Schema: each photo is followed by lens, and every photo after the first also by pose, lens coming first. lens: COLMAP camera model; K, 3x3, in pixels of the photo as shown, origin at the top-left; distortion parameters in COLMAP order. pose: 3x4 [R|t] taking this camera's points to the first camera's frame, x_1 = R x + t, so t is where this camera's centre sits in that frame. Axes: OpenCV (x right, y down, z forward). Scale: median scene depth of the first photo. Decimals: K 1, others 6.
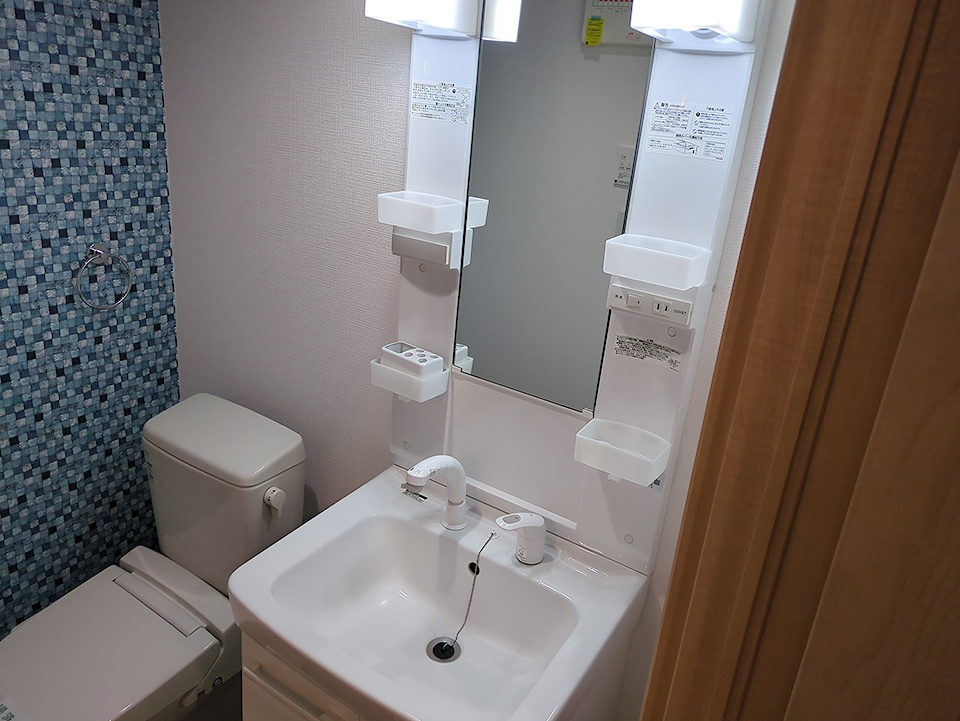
lens RADIAL K [[695.7, 0, 481.4], [0, 695.7, 342.3], [0, 0, 1]] dist [0.008836, 0.005370]
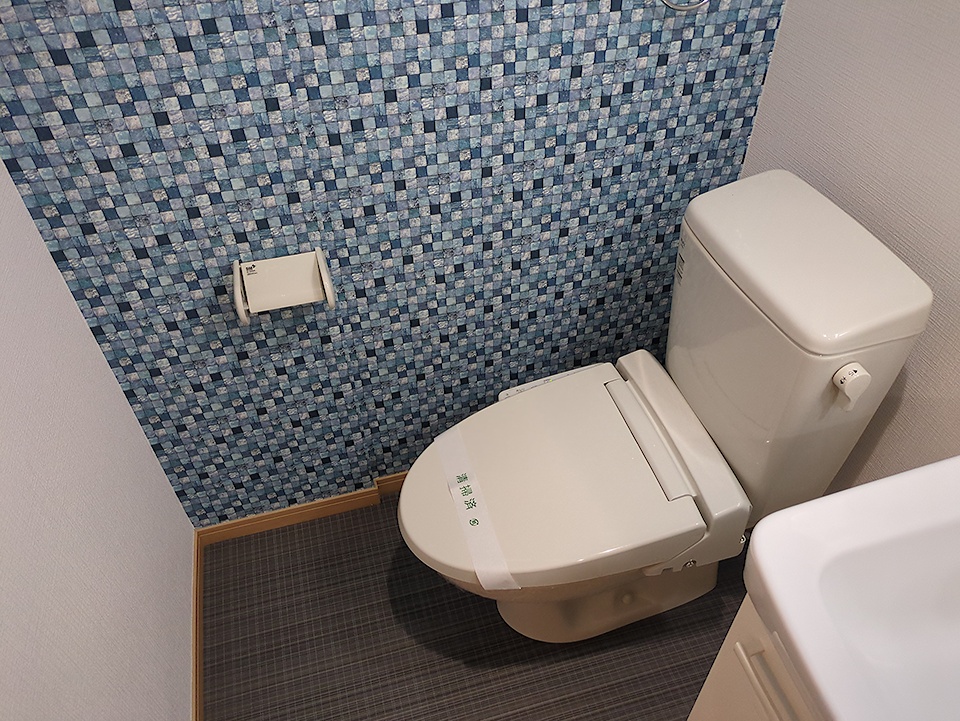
lens RADIAL K [[714.1, 0, 480.0], [0, 714.1, 360.5], [0, 0, 1]] dist [0.017596, -0.004912]
pose [[0.738199, 0.380506, -0.557025, -0.170914], [-0.138203, 0.893524, 0.427217, -0.014941], [0.660274, -0.238389, 0.712186, 0.299136]]
